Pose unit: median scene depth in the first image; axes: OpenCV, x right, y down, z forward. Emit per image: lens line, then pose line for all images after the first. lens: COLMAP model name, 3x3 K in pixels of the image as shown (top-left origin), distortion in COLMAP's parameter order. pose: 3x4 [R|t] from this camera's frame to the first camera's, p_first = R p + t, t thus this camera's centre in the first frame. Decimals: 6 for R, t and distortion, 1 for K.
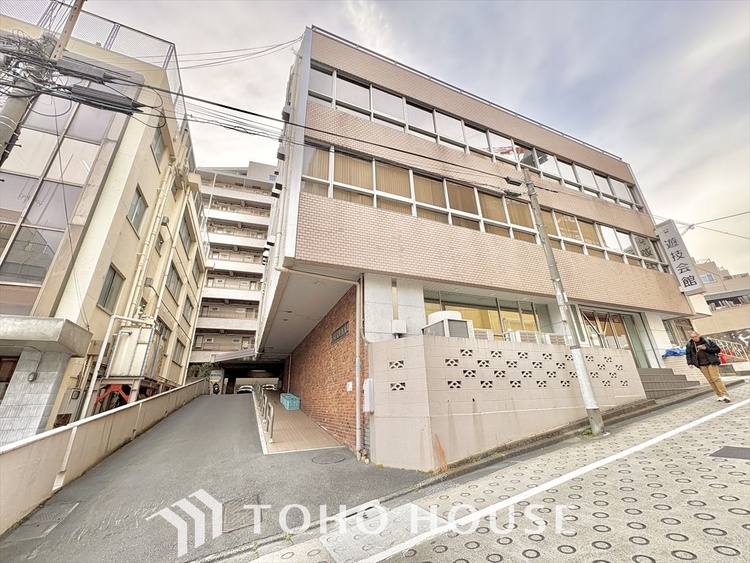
lens RADIAL K [[300.4, 0, 378.3], [0, 300.4, 280.9], [0, 0, 1]] dist [0.001699, -0.000858]
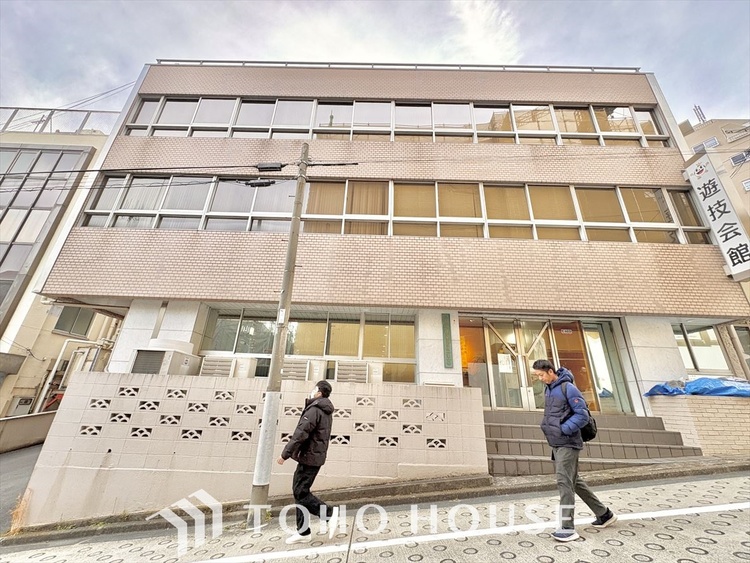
lens RADIAL K [[300.4, 0, 373.3], [0, 300.4, 281.7], [0, 0, 1]] dist [0.001699, -0.000858]
pose [[0.917742, -0.085687, -0.387823, 0.727360], [0.085568, 0.996177, -0.017610, 0.002890], [0.387850, -0.017024, 0.921565, 0.281418]]
